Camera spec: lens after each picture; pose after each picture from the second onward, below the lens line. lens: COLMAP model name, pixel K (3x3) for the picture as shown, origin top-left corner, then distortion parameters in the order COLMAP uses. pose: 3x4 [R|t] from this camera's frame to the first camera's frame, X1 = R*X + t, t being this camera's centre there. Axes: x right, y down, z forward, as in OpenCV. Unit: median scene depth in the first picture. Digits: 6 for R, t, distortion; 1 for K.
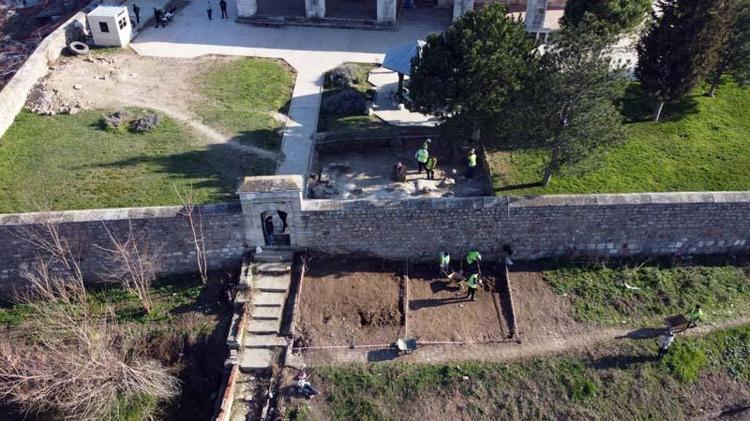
lens RADIAL K [[582.9, 0, 378.8], [0, 582.9, 215.1], [0, 0, 1]] dist [-0.000376, 0.000246]
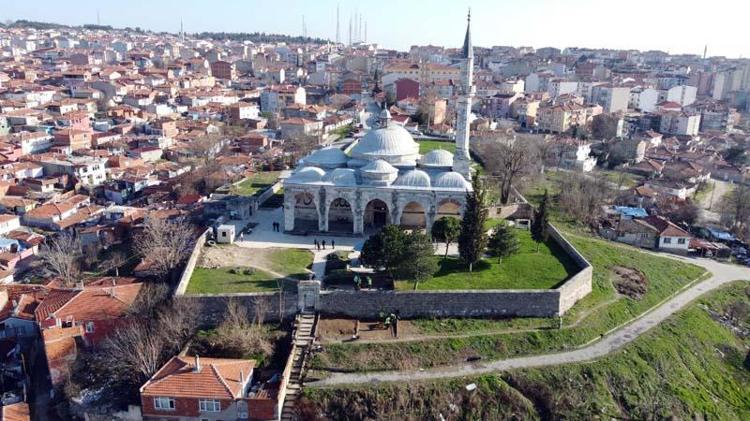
lens RADIAL K [[505.9, 0, 376.7], [0, 505.9, 211.7], [0, 0, 1]] dist [0.008655, 0.000134]
pose [[0.999782, 0.005982, 0.020009, 0.079593], [0.001890, 0.928236, -0.371987, 0.482254], [-0.020798, 0.371944, 0.928022, -1.259187]]
